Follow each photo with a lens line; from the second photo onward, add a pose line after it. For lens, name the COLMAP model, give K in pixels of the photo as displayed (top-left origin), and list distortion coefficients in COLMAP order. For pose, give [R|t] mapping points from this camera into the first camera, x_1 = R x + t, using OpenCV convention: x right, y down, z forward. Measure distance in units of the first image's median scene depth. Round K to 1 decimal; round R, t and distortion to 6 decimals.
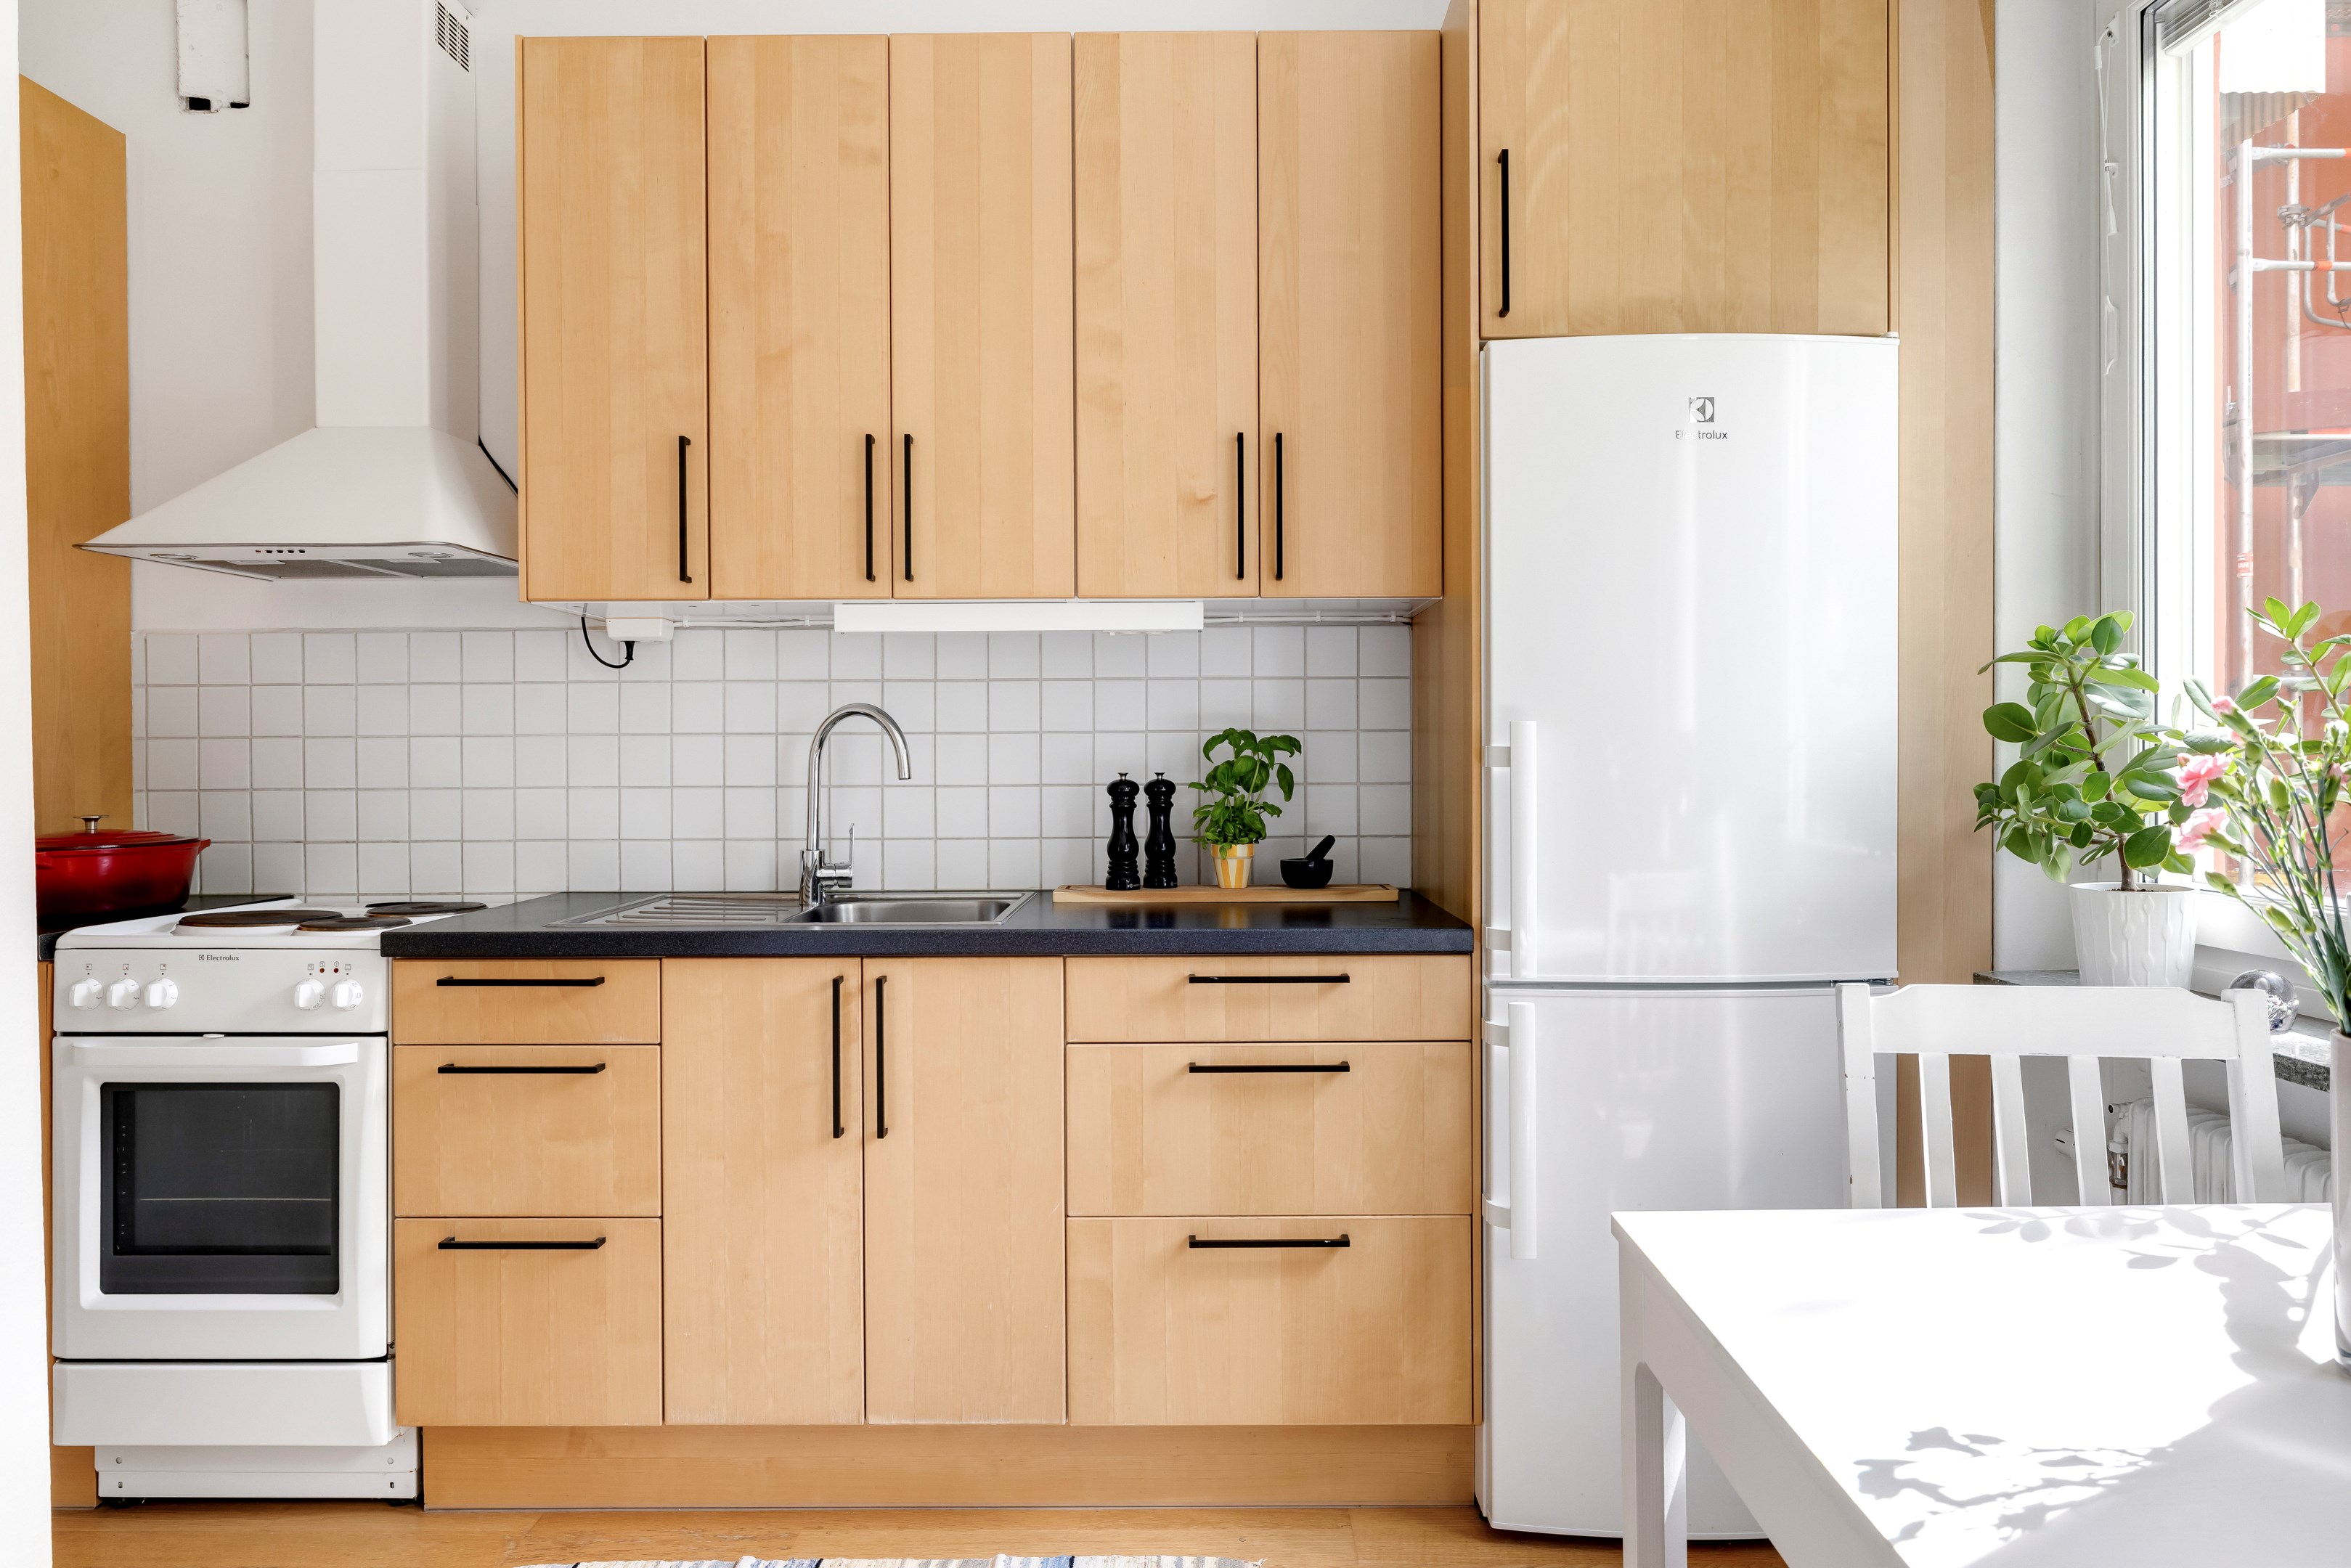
lens RADIAL K [[1562.3, 0, 1201.8], [0, 1562.3, 712.0], [0, 0, 1]] dist [-0.004458, 0.003363]
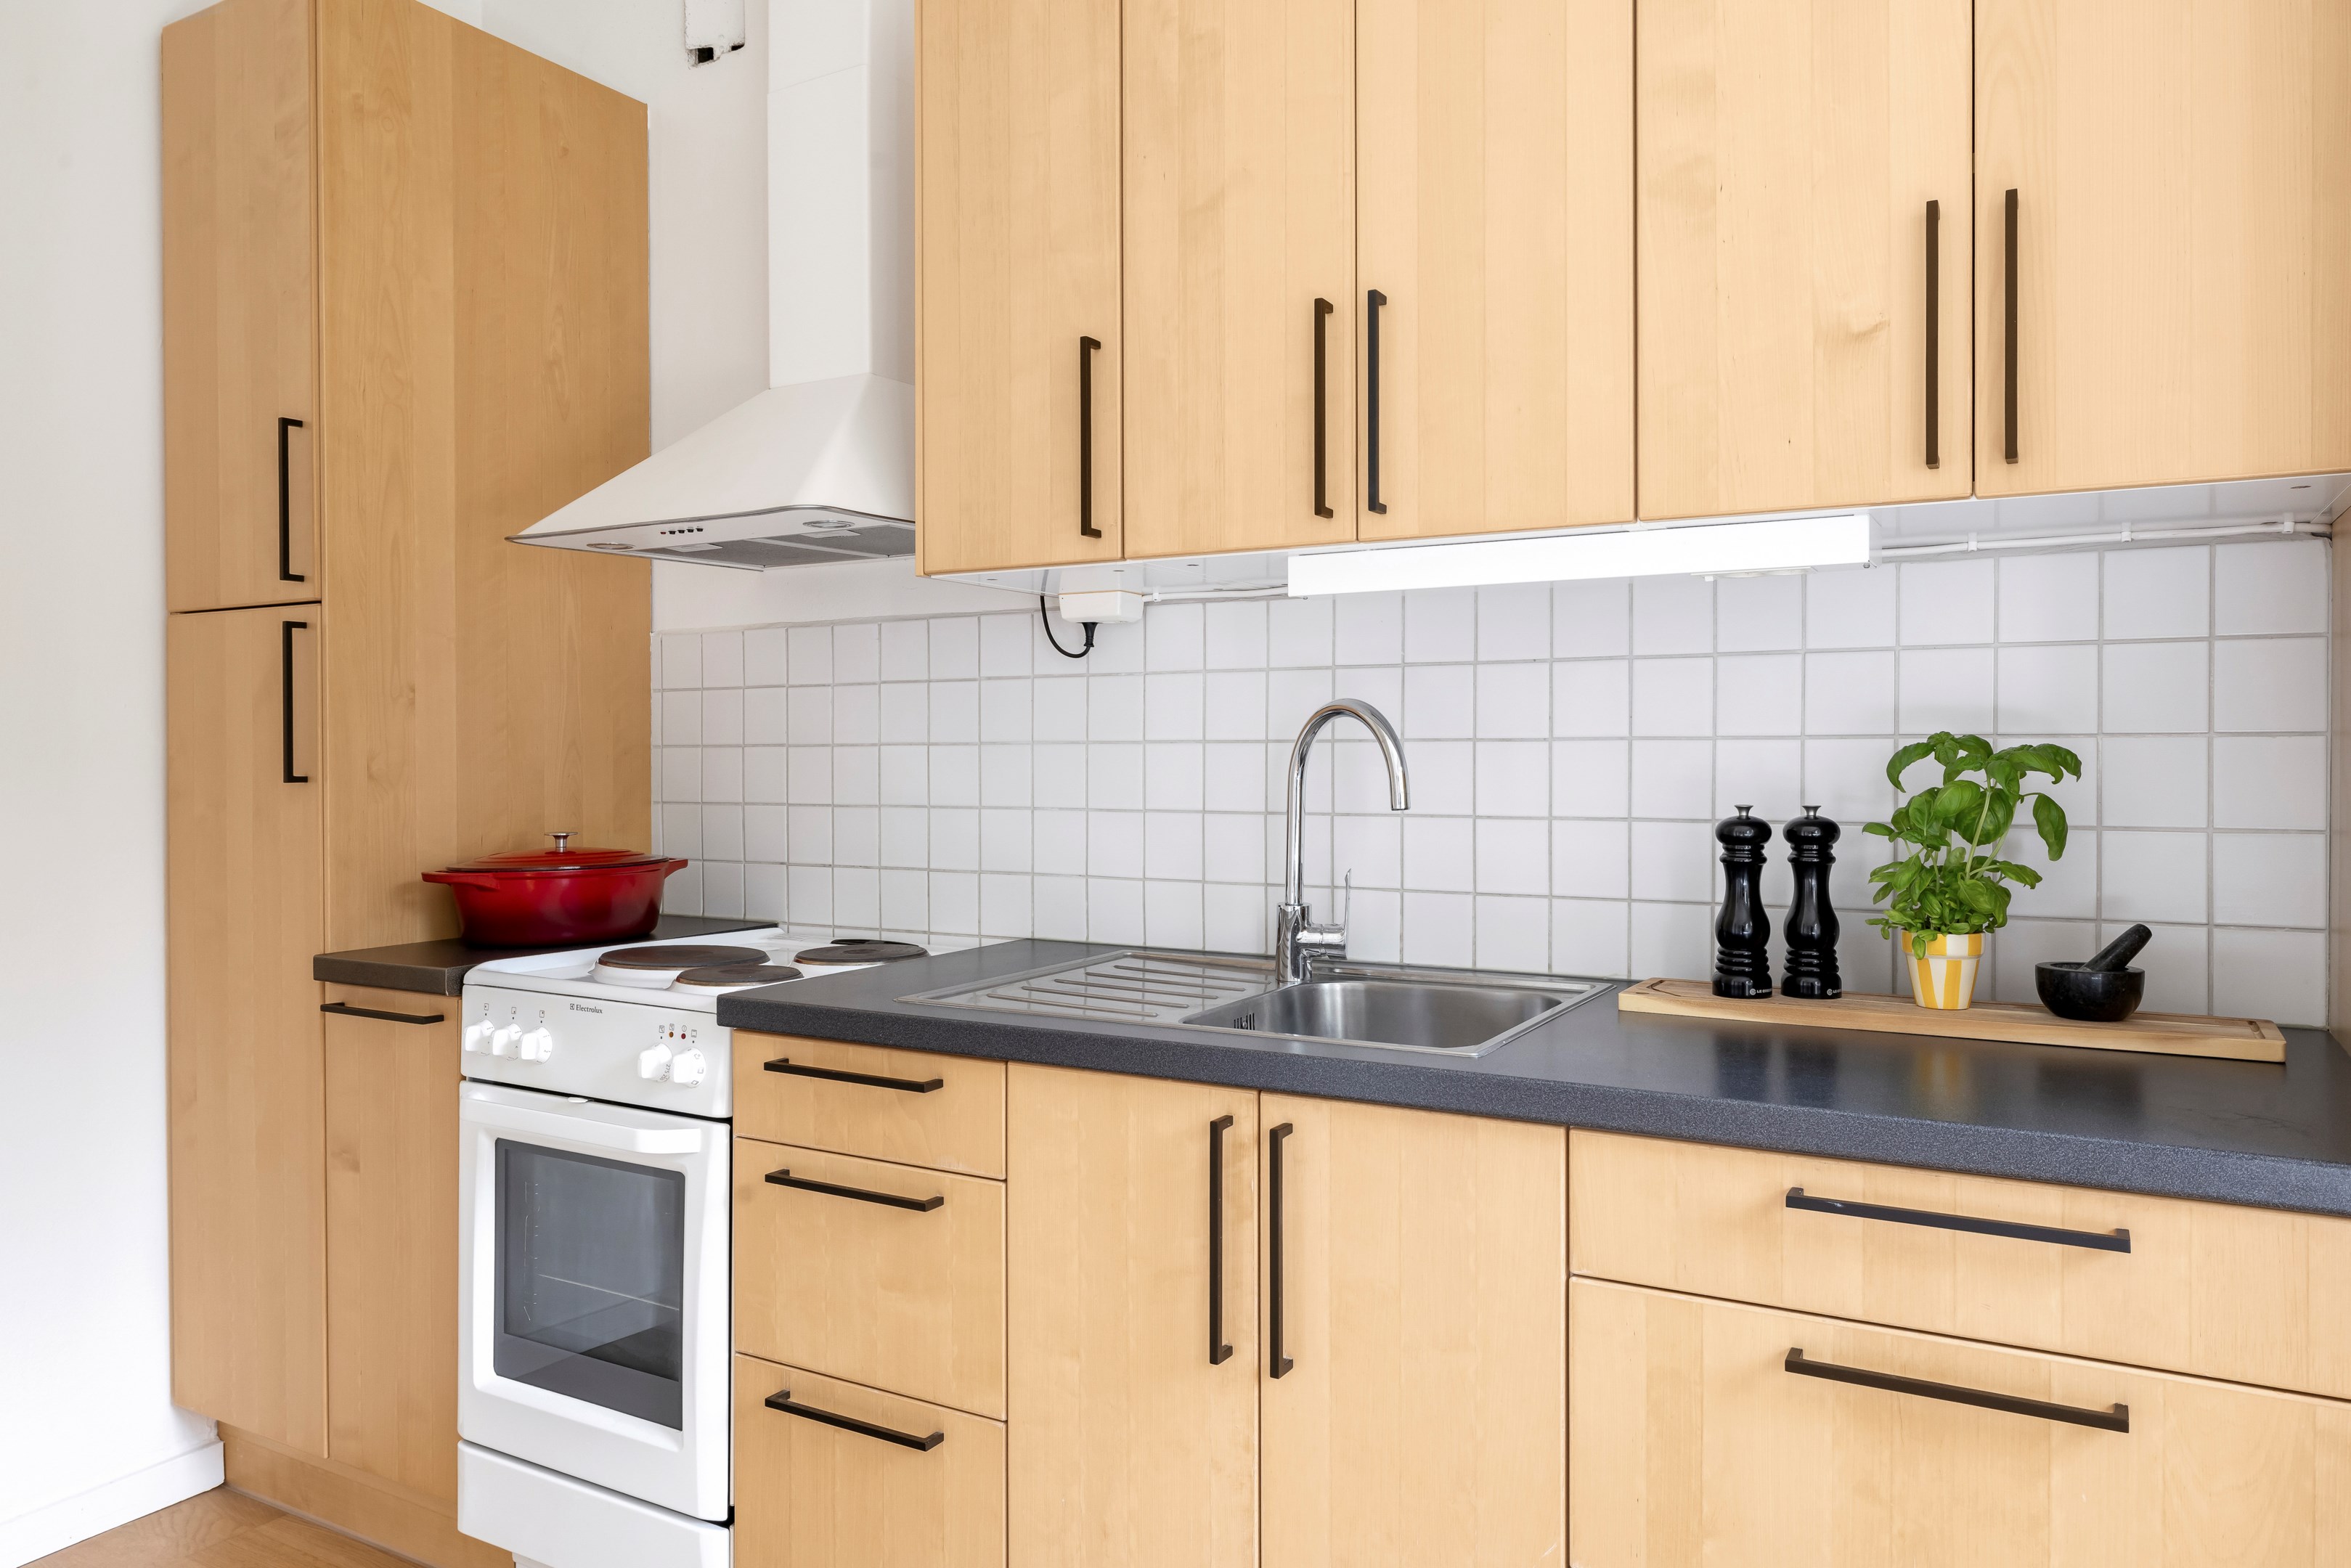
lens RADIAL K [[1592.7, 0, 1170.1], [0, 1592.7, 744.6], [0, 0, 1]] dist [-0.001813, -0.000482]
pose [[0.859474, 0.000507, -0.511179, 0.076204], [0.013598, 0.999623, 0.023854, -0.003096], [0.510998, -0.027453, 0.859143, 0.349072]]
